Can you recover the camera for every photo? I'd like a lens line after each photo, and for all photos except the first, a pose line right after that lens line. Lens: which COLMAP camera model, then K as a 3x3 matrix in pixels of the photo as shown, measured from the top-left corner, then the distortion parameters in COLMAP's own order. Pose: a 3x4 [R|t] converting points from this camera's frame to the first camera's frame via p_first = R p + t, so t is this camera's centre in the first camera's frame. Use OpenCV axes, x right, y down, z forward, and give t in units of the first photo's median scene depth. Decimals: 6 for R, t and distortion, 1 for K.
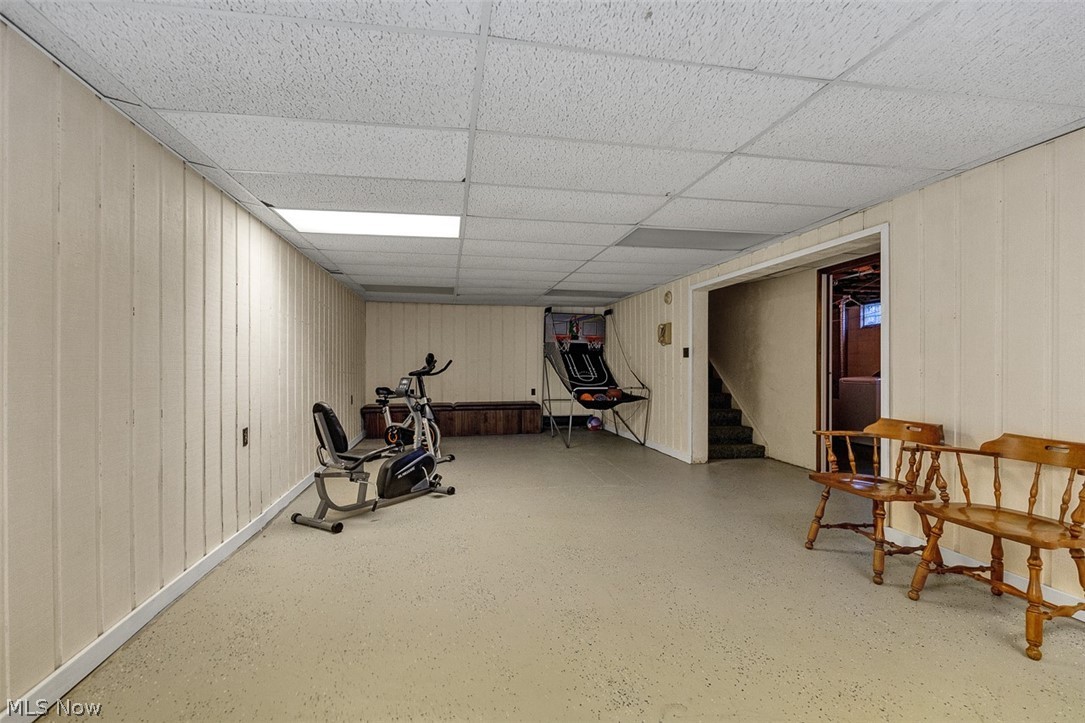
lens RADIAL K [[506.9, 0, 548.1], [0, 506.9, 364.7], [0, 0, 1]] dist [0.005555, -0.000162]
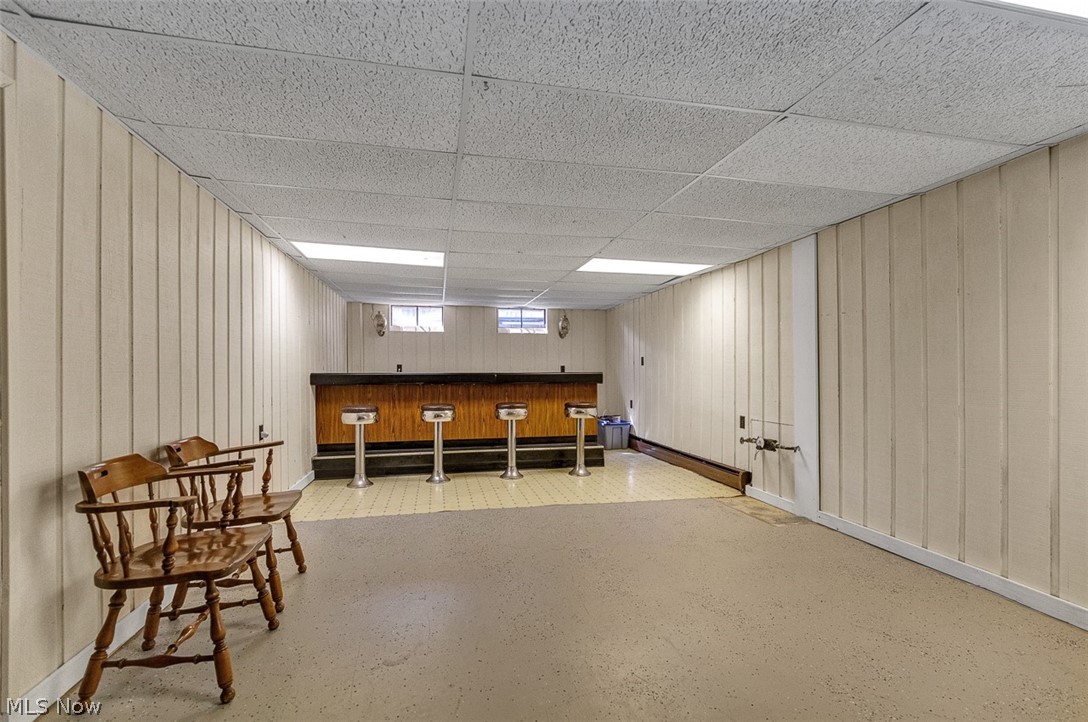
lens RADIAL K [[508.3, 0, 549.6], [0, 508.3, 364.2], [0, 0, 1]] dist [0.005555, -0.000162]
pose [[0.999447, 0.012742, 0.030699, 0.033193], [-0.012289, 0.999813, -0.014910, 0.000398], [-0.030883, 0.014524, 0.999417, -0.165285]]
